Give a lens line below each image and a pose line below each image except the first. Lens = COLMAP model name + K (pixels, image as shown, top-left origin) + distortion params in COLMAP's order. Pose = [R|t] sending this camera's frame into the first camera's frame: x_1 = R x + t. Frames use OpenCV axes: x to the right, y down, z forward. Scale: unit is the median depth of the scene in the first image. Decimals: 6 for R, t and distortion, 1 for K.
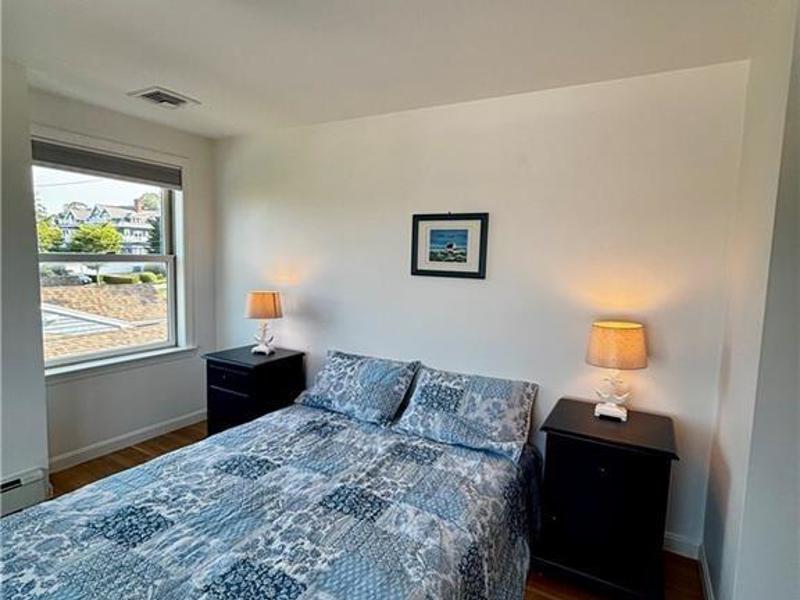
lens RADIAL K [[431.4, 0, 403.0], [0, 431.4, 298.7], [0, 0, 1]] dist [0.004729, -0.012373]
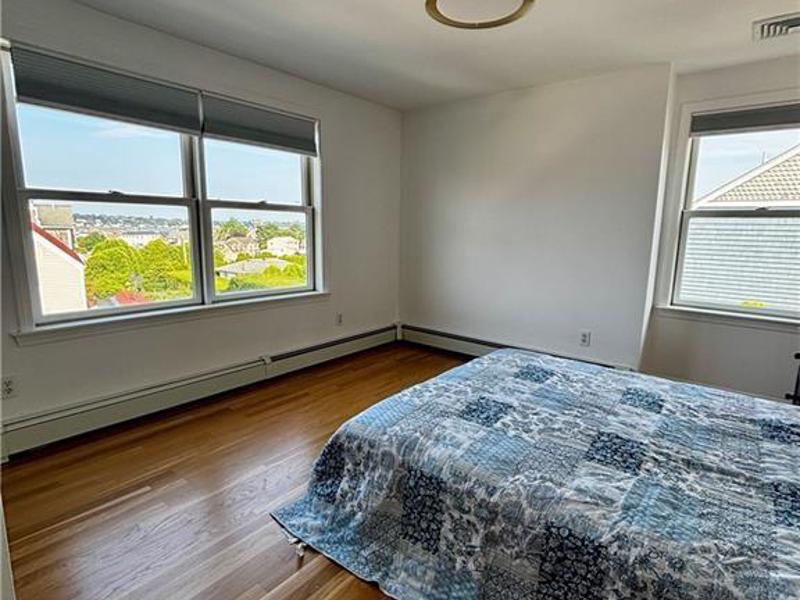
lens RADIAL K [[431.4, 0, 406.2], [0, 431.4, 305.7], [0, 0, 1]] dist [0.004729, -0.012373]
pose [[-0.170286, 0.146240, -0.974483, 0.784229], [-0.115318, 0.979174, 0.167095, 0.073786], [0.978624, 0.140829, -0.149876, 0.649880]]
